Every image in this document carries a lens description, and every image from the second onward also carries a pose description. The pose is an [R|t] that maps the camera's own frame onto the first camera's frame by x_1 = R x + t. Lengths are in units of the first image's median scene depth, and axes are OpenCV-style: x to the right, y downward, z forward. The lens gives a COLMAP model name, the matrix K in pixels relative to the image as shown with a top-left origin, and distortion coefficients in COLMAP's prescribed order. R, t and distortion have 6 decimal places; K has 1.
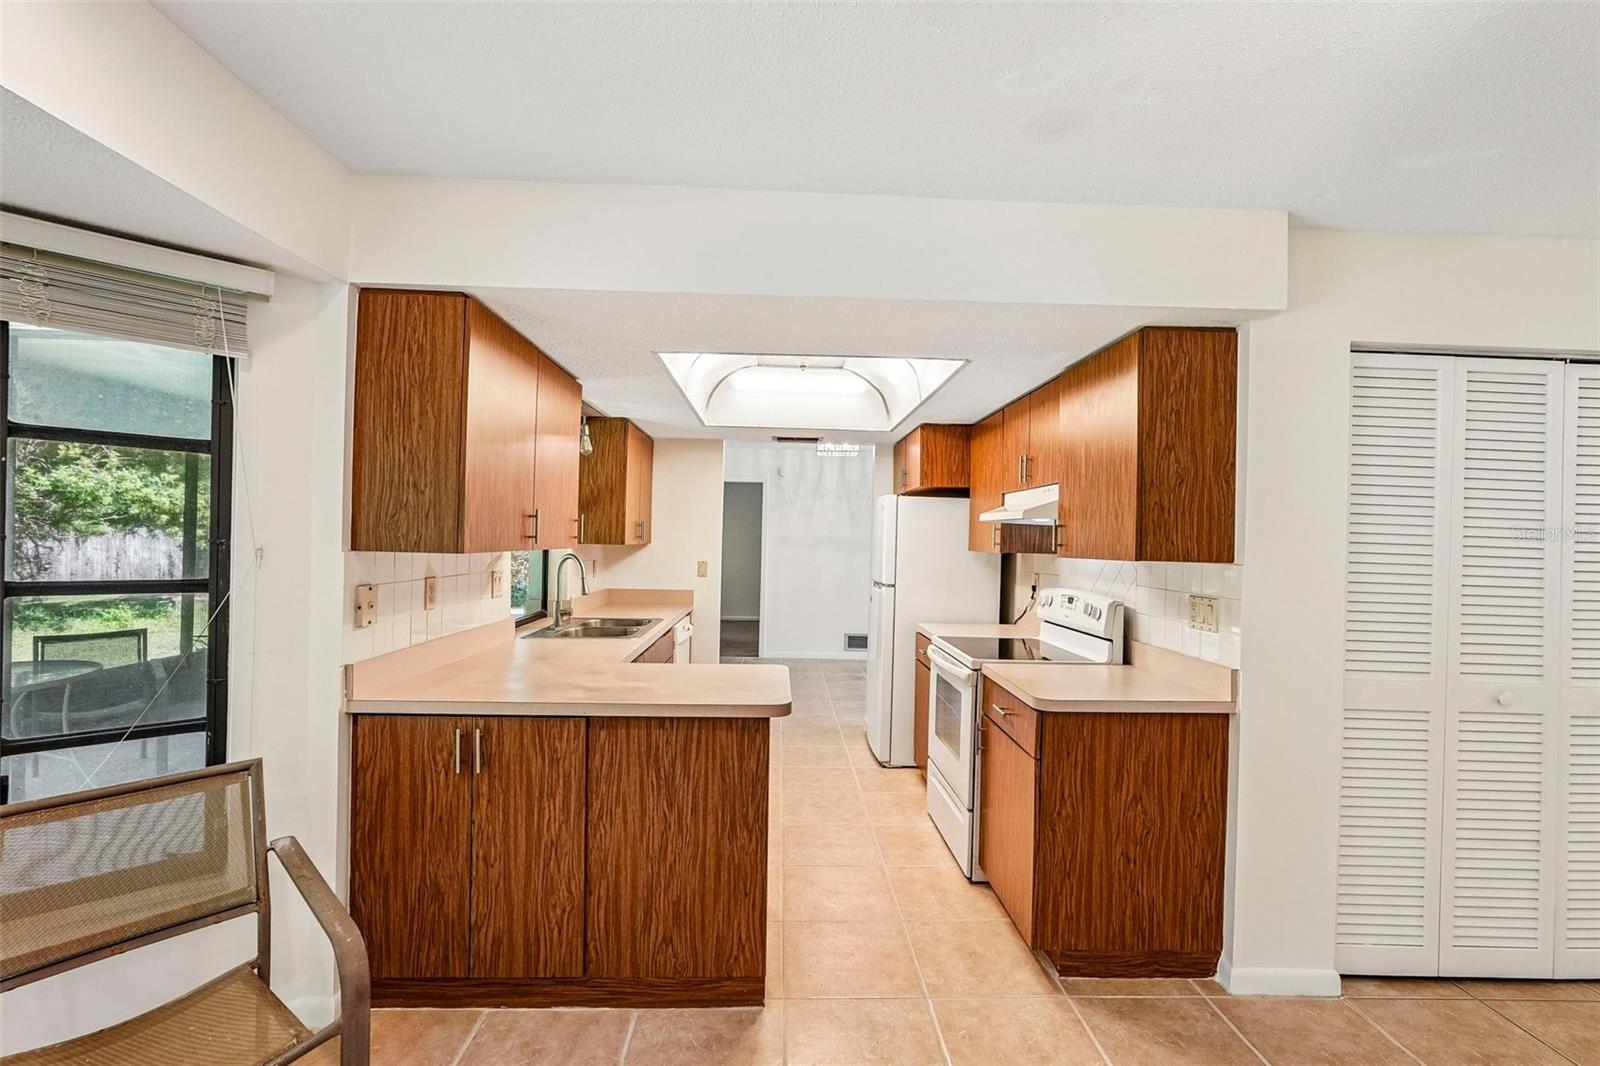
lens RADIAL K [[708.5, 0, 795.5], [0, 708.5, 537.6], [0, 0, 1]] dist [-0.008936, 0.006667]
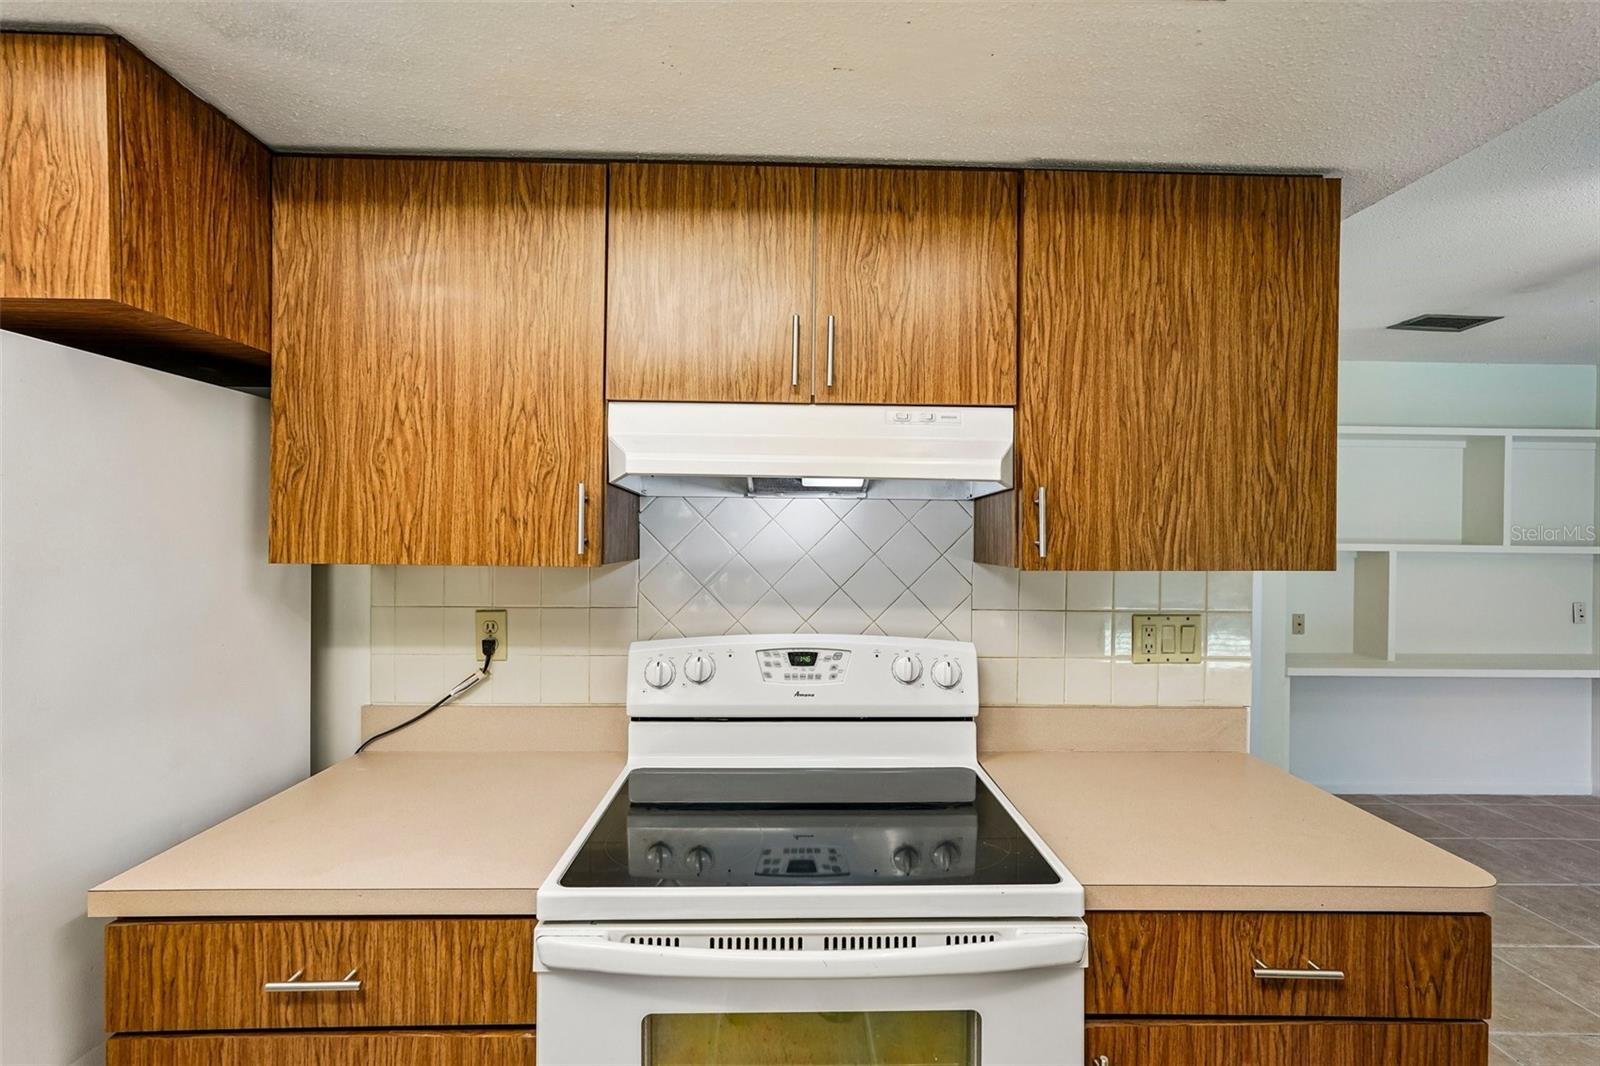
lens RADIAL K [[708.5, 0, 805.0], [0, 708.5, 540.0], [0, 0, 1]] dist [-0.008936, 0.006667]
pose [[0.001327, -0.031803, 0.999493, -0.108494], [-0.010178, 0.999442, 0.031815, -0.006462], [-0.999947, -0.010215, 0.001003, 1.441140]]
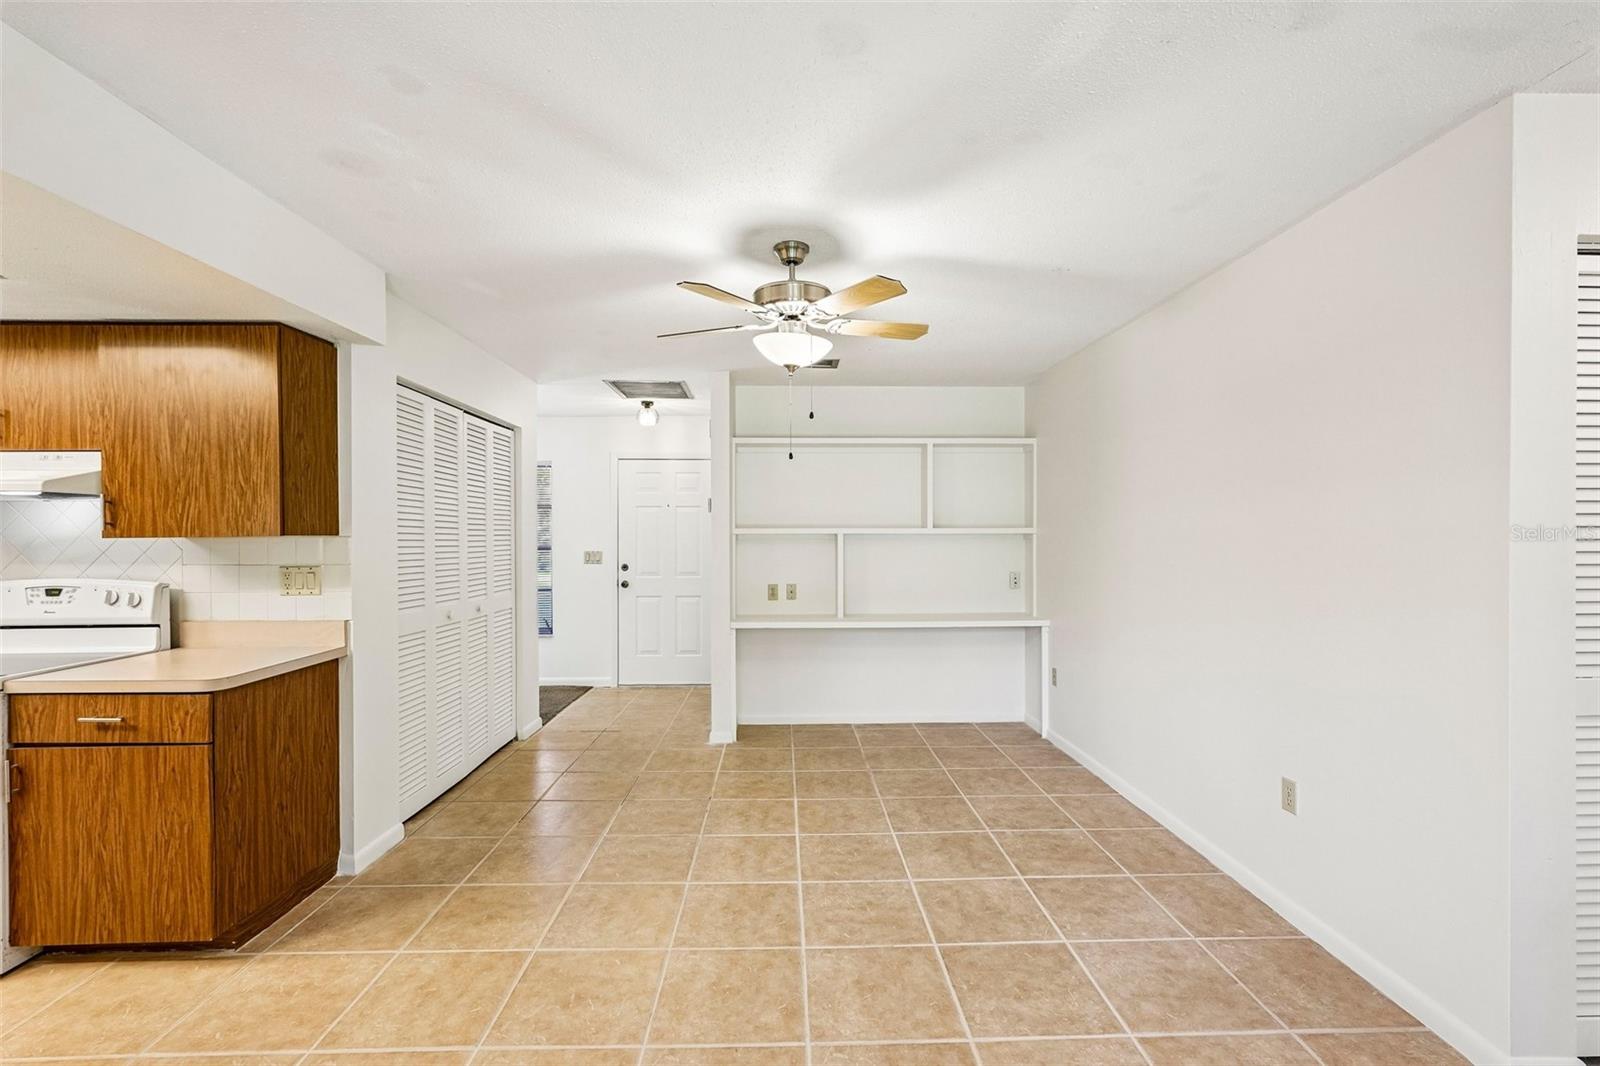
lens RADIAL K [[708.5, 0, 800.9], [0, 708.5, 538.0], [0, 0, 1]] dist [-0.008936, 0.006667]
pose [[0.010389, -0.029339, 0.999516, -0.606320], [0.004378, 0.999561, 0.029295, 0.007843], [-0.999936, 0.004071, 0.010513, 0.180202]]
